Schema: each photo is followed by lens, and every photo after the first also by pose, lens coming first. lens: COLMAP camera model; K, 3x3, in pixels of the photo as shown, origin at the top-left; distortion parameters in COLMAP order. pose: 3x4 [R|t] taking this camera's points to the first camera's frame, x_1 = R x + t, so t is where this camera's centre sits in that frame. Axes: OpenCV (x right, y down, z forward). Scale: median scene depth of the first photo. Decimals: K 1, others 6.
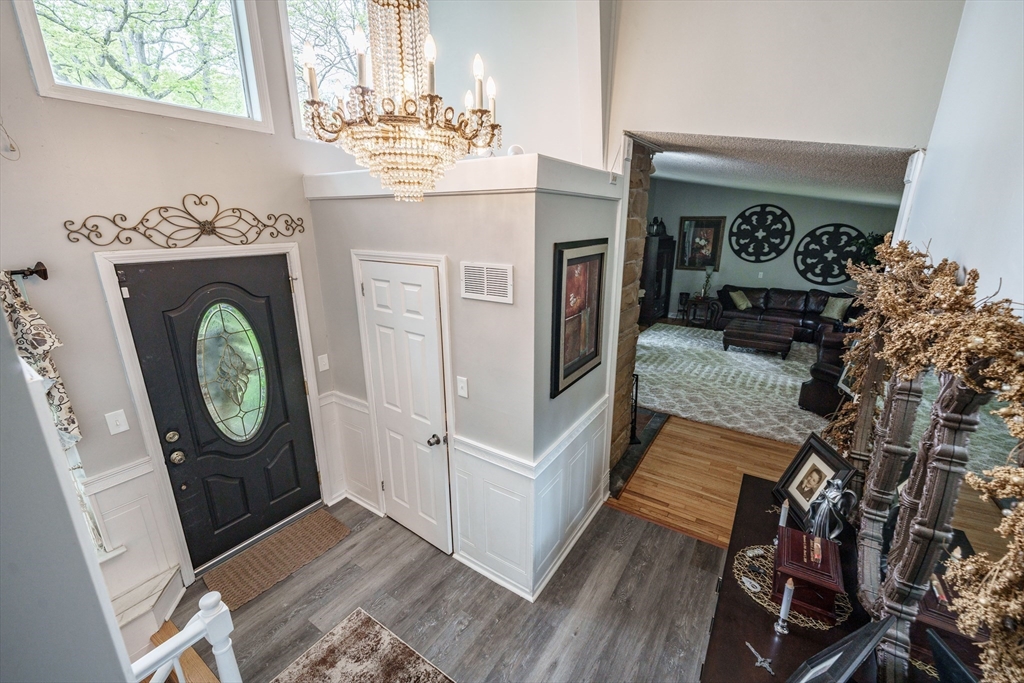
lens RADIAL K [[421.8, 0, 507.8], [0, 421.8, 336.4], [0, 0, 1]] dist [-0.001095, -0.000472]
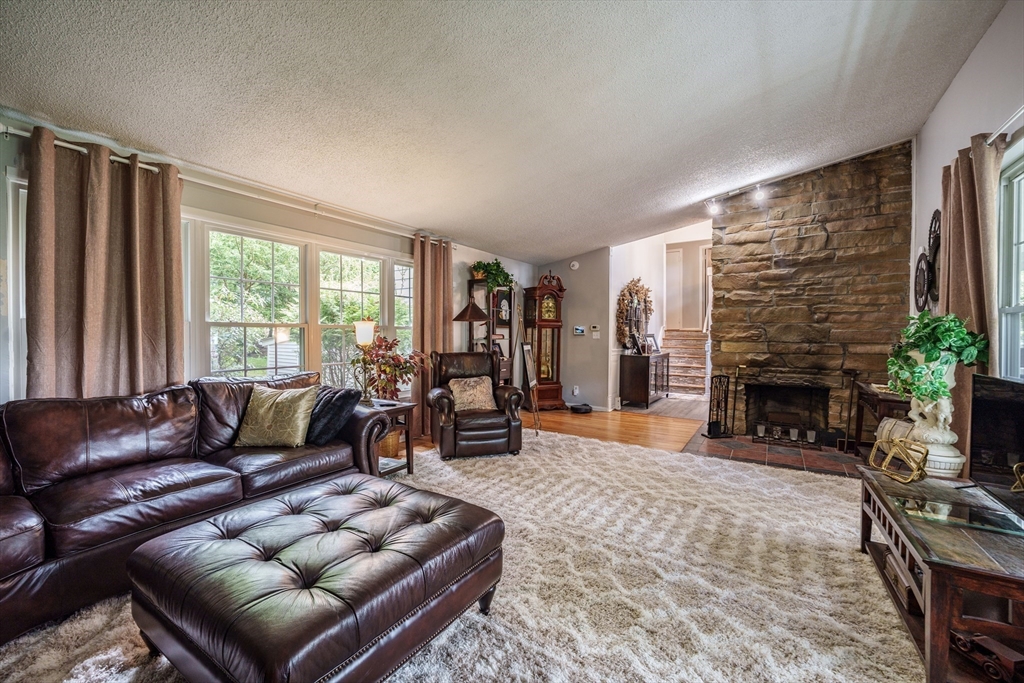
lens RADIAL K [[421.8, 0, 507.8], [0, 421.8, 336.4], [0, 0, 1]] dist [-0.001095, -0.000472]
pose [[-0.999570, -0.000095, -0.029313, 0.603483], [-0.008226, 0.960726, 0.277377, -0.222426], [0.028136, 0.277499, -0.960314, 1.410857]]
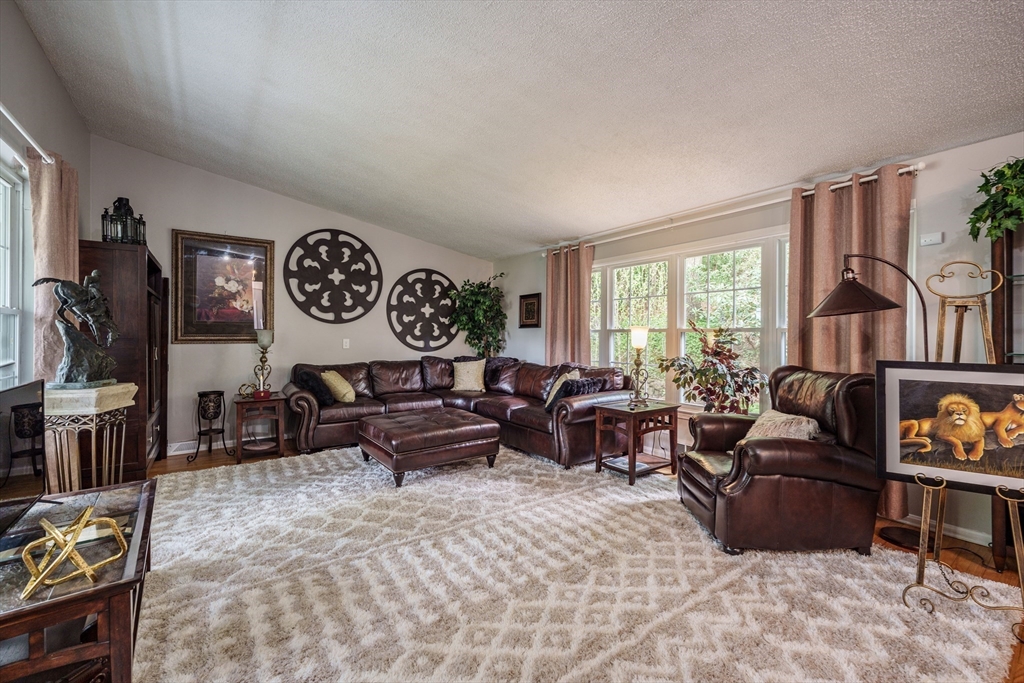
lens RADIAL K [[421.8, 0, 507.8], [0, 421.8, 336.4], [0, 0, 1]] dist [-0.001095, -0.000472]
pose [[0.337062, 0.005006, 0.941469, 0.155531], [0.248631, 0.964013, -0.094140, -0.057940], [-0.908059, 0.265809, 0.323687, 0.833060]]
